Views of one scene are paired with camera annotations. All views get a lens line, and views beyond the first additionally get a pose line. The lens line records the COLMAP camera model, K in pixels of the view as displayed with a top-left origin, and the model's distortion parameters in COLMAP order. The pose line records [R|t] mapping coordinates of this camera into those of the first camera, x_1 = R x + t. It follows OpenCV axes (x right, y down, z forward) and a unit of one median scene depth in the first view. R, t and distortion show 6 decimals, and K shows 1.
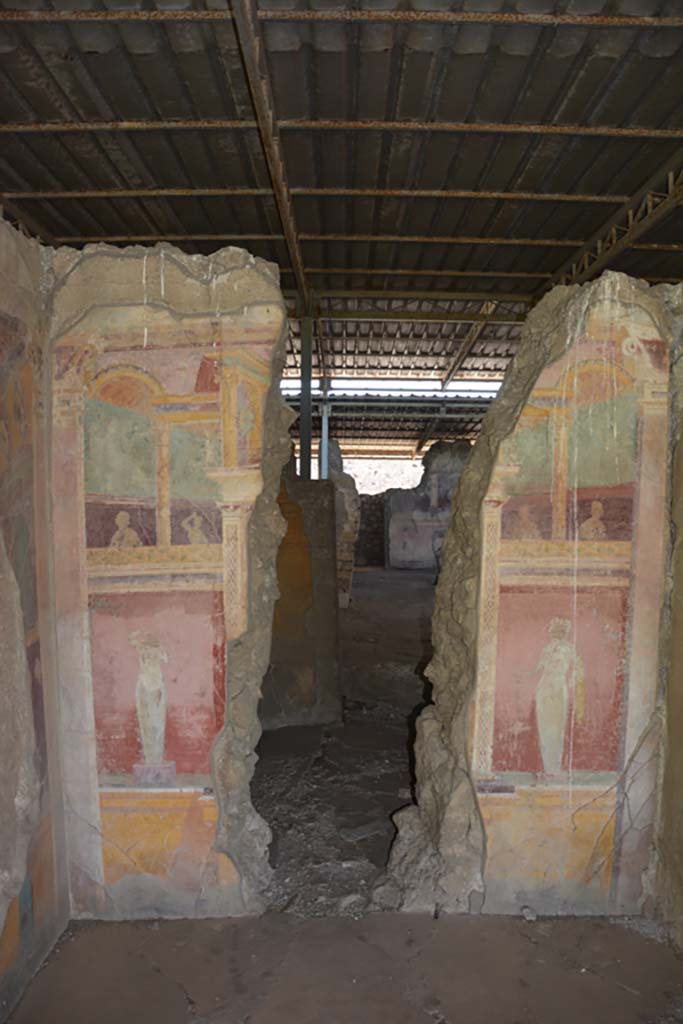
lens RADIAL K [[803.8, 0, 343.0], [0, 803.8, 519.7], [0, 0, 1]] dist [-0.159631, 0.123573]
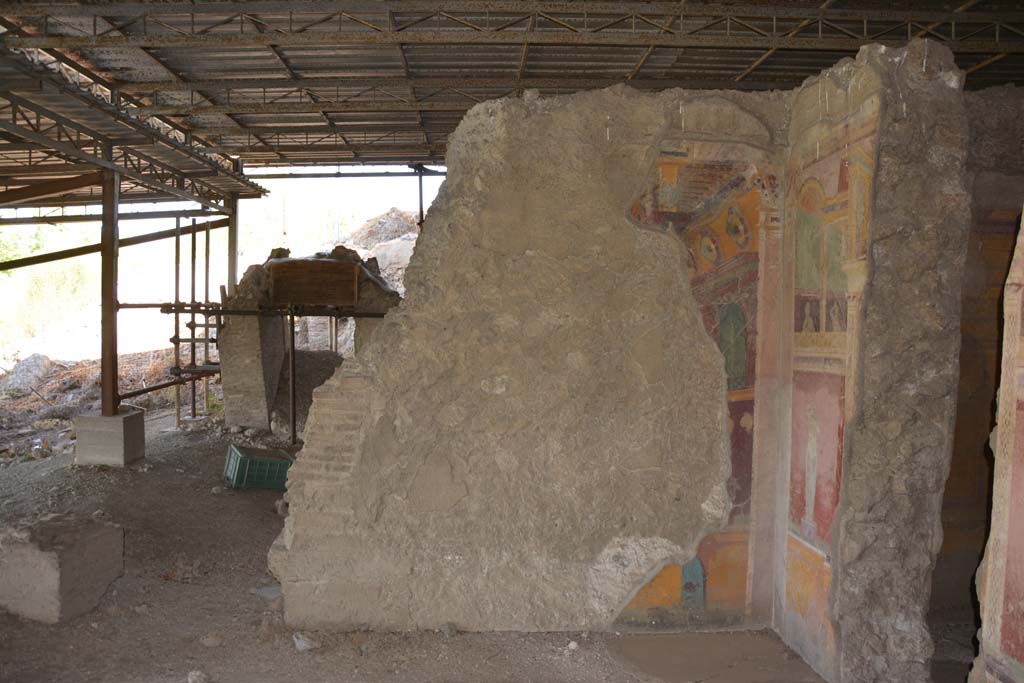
lens RADIAL K [[803.8, 0, 516.8], [0, 803.8, 348.1], [0, 0, 1]] dist [-0.159631, 0.123573]
pose [[0.054681, 0.047420, -0.997377, 0.869114], [-0.027089, 0.998574, 0.045991, 0.015459], [0.998136, 0.024504, 0.055887, 0.502759]]
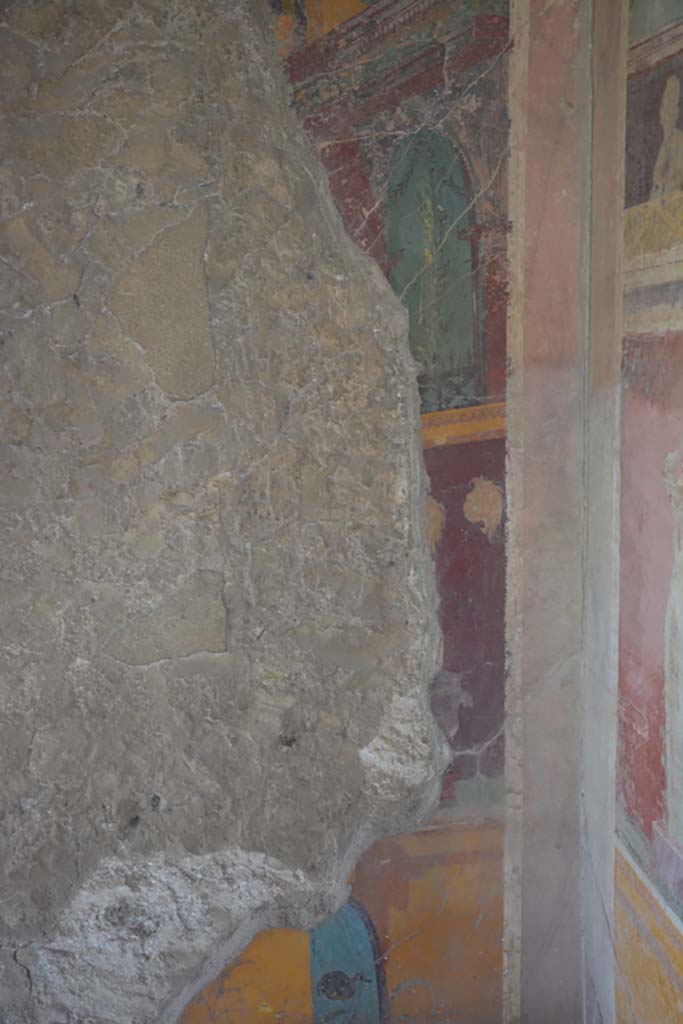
lens RADIAL K [[1039.0, 0, 341.5], [0, 1039.0, 517.9], [0, 0, 1]] dist [0.001697, 0.000000]
pose [[0.089759, 0.190580, -0.977560, 0.160518], [0.016513, 0.981102, 0.192786, 0.081041], [0.995827, -0.033447, 0.084916, 0.821666]]
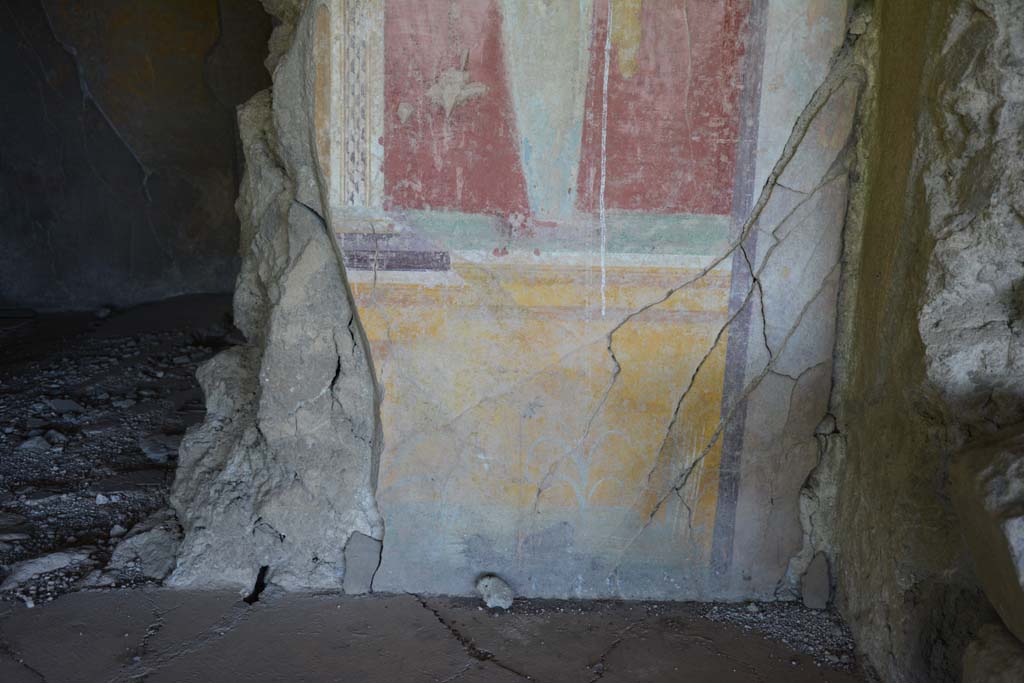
lens RADIAL K [[1262.6, 0, 511.3], [0, 1262.6, 350.3], [0, 0, 1]] dist [0.069328, 0.000000]
pose [[0.999963, -0.006520, 0.005656, 0.245426], [0.005316, 0.981483, 0.191473, 0.272003], [-0.006800, -0.191436, 0.981482, 0.407399]]
